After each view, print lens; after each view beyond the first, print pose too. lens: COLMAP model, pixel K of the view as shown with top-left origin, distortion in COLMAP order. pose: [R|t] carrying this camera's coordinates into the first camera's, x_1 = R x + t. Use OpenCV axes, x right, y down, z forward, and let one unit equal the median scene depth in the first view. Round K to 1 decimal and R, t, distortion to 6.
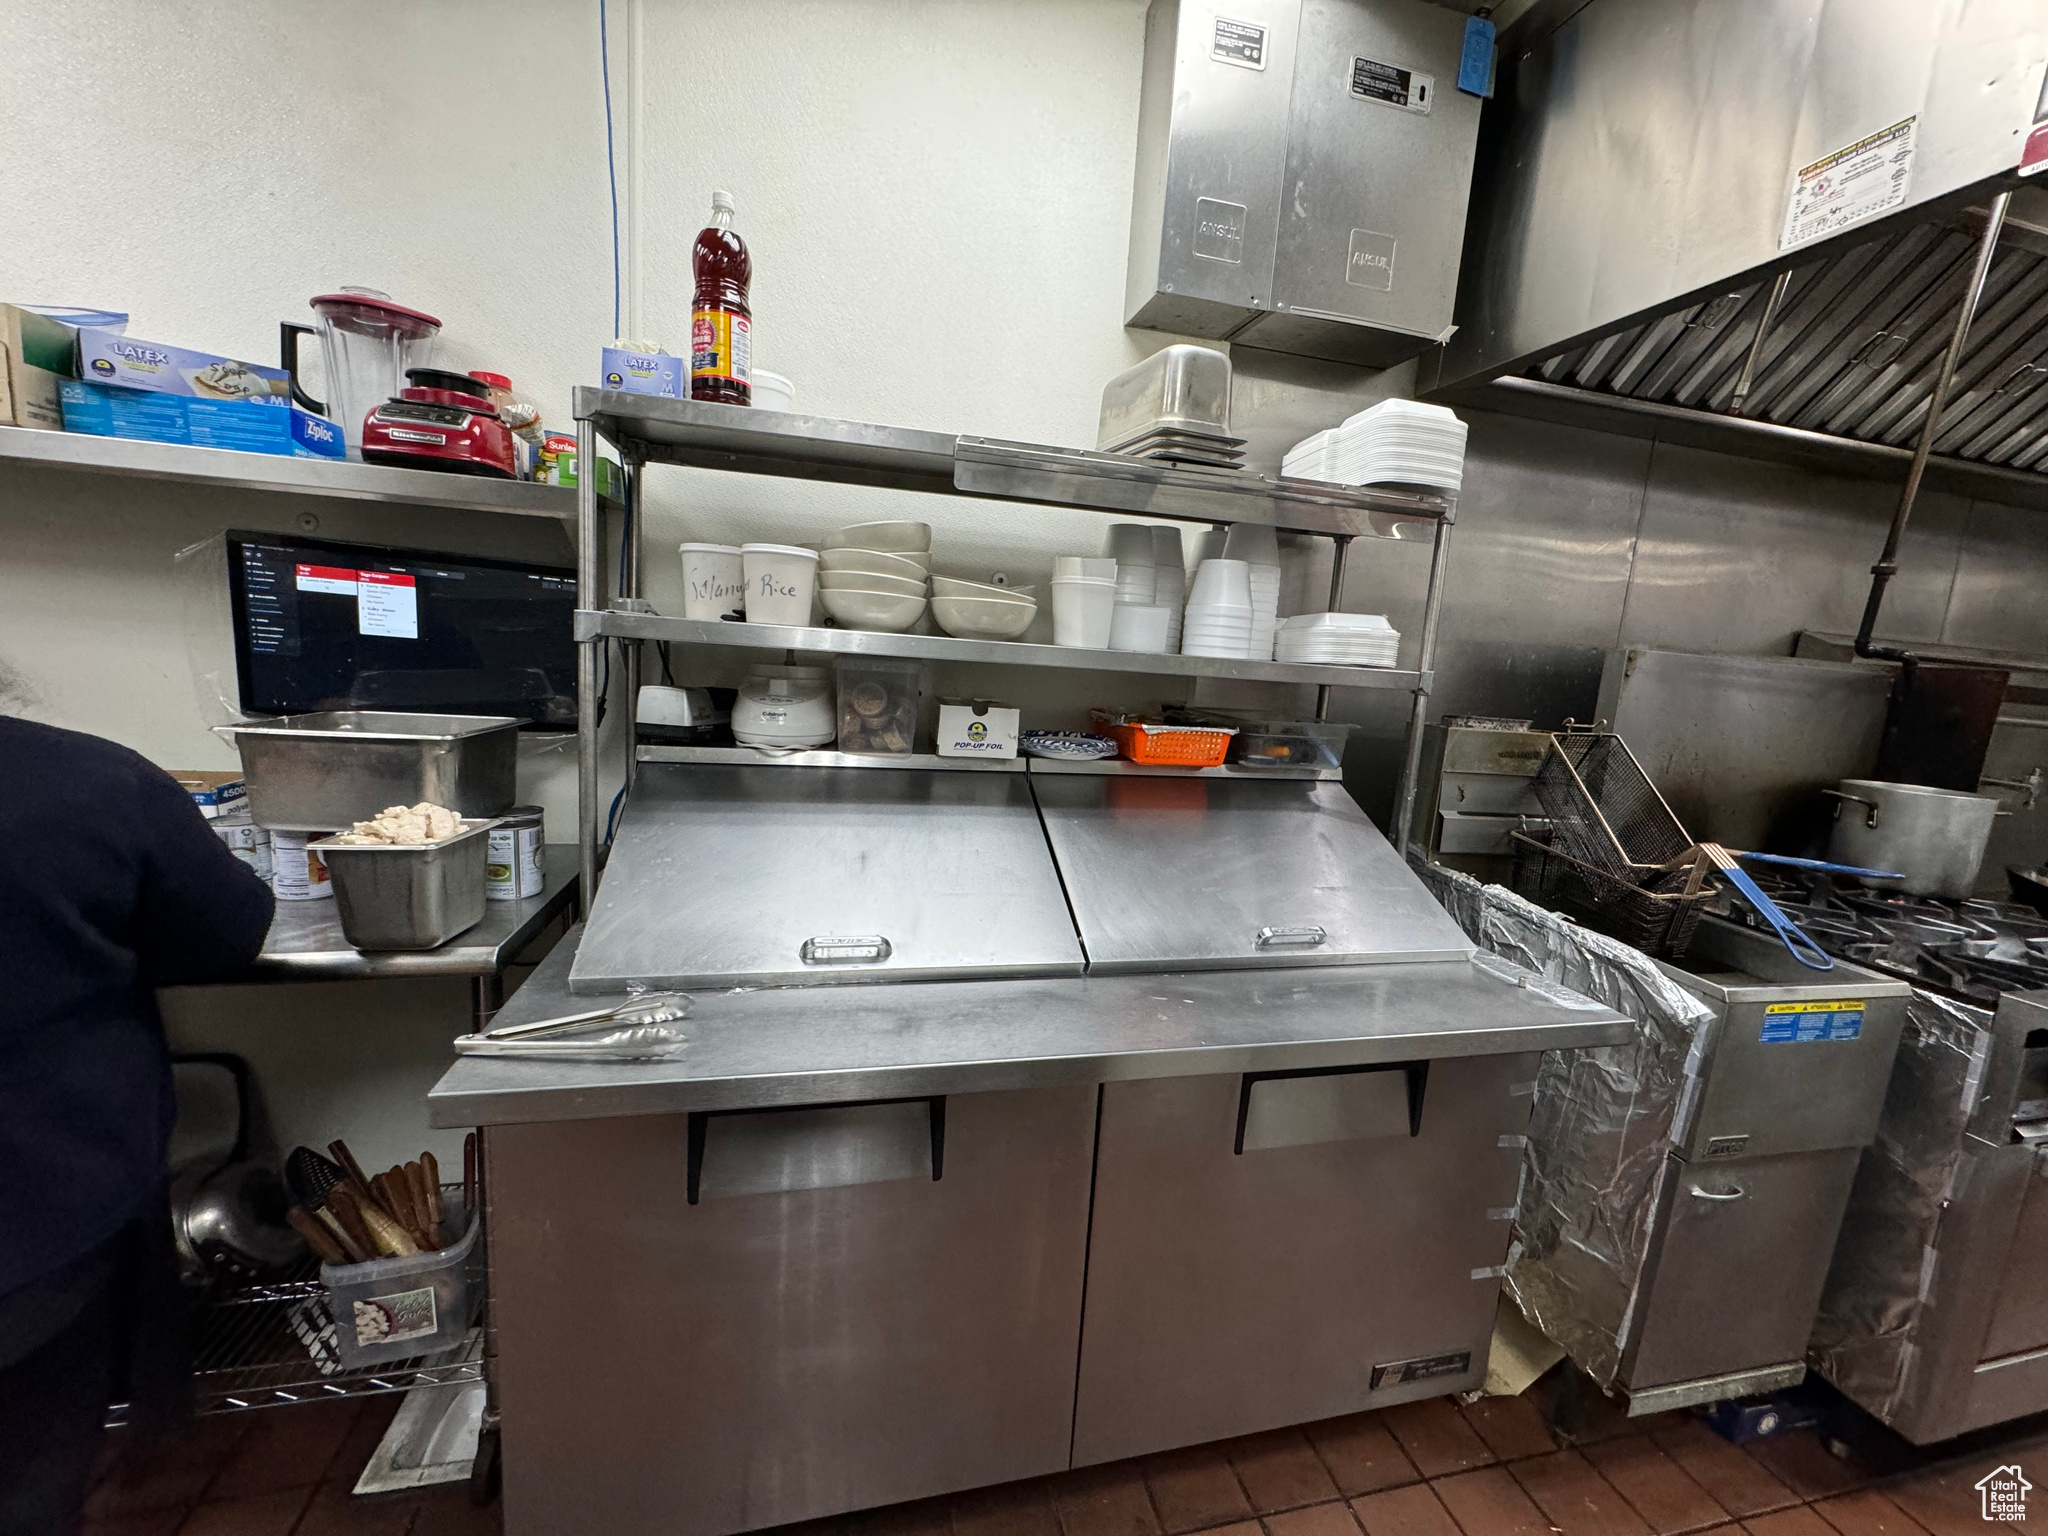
lens RADIAL K [[824.1, 0, 1028.0], [0, 824.1, 780.2], [0, 0, 1]] dist [0.000519, -0.000267]
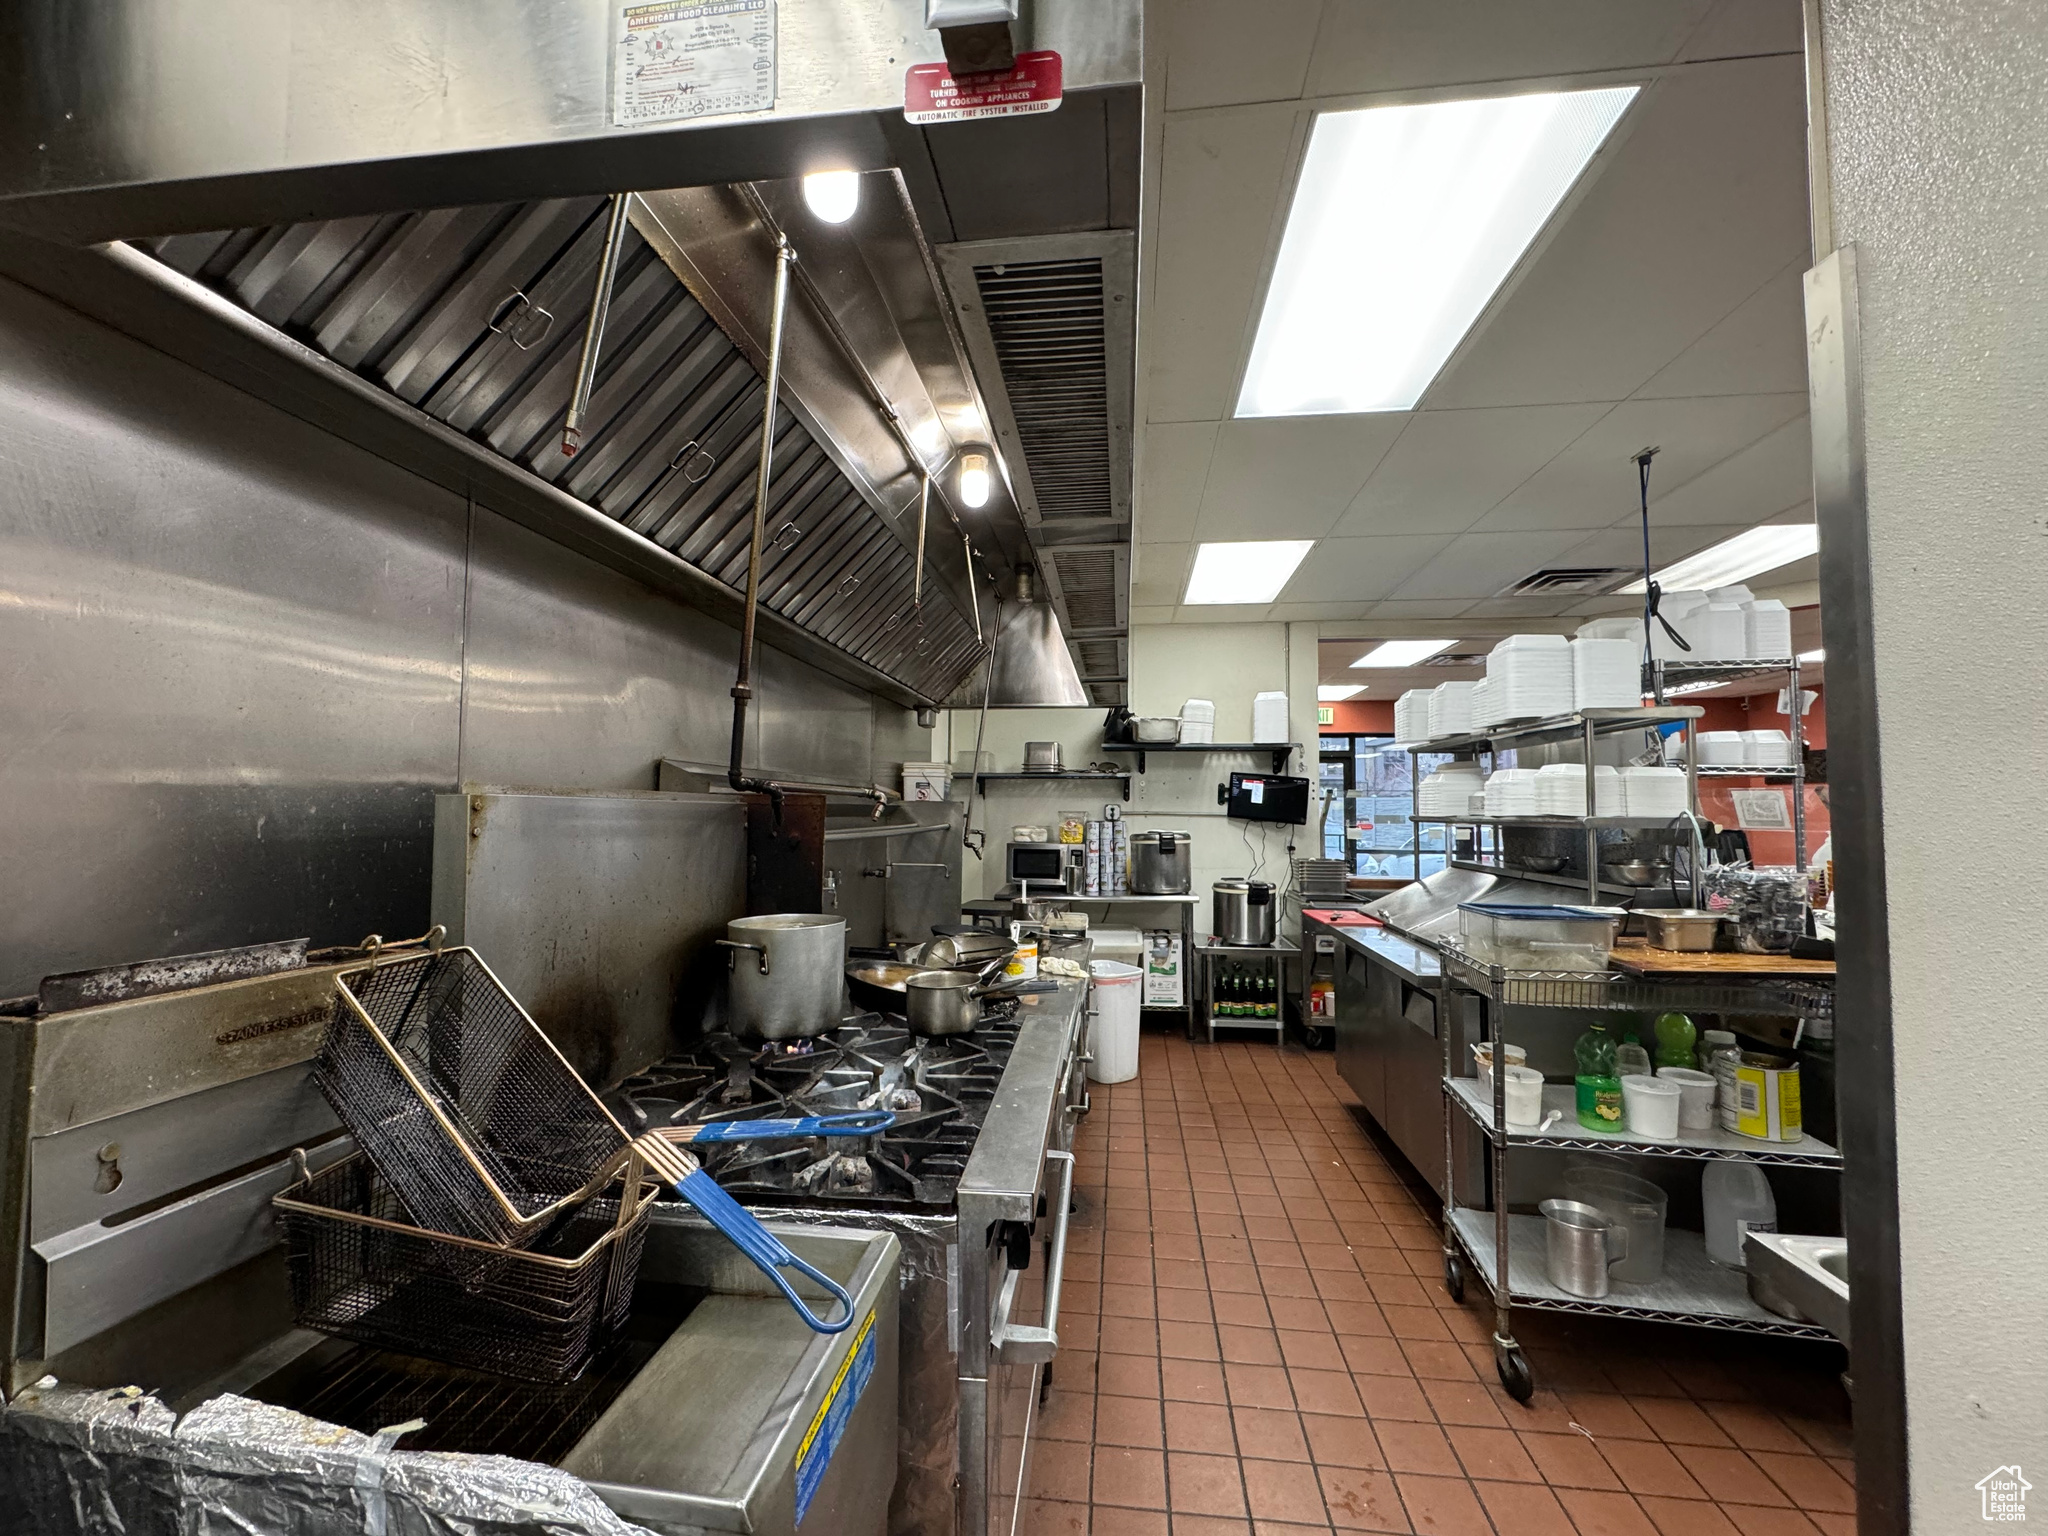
lens RADIAL K [[824.1, 0, 1019.1], [0, 824.1, 767.1], [0, 0, 1]] dist [0.000519, -0.000267]
pose [[0.366922, -0.018512, 0.930067, 0.305514], [0.170940, 0.984119, -0.047850, -0.079280], [-0.914411, 0.176543, 0.364259, 0.395447]]
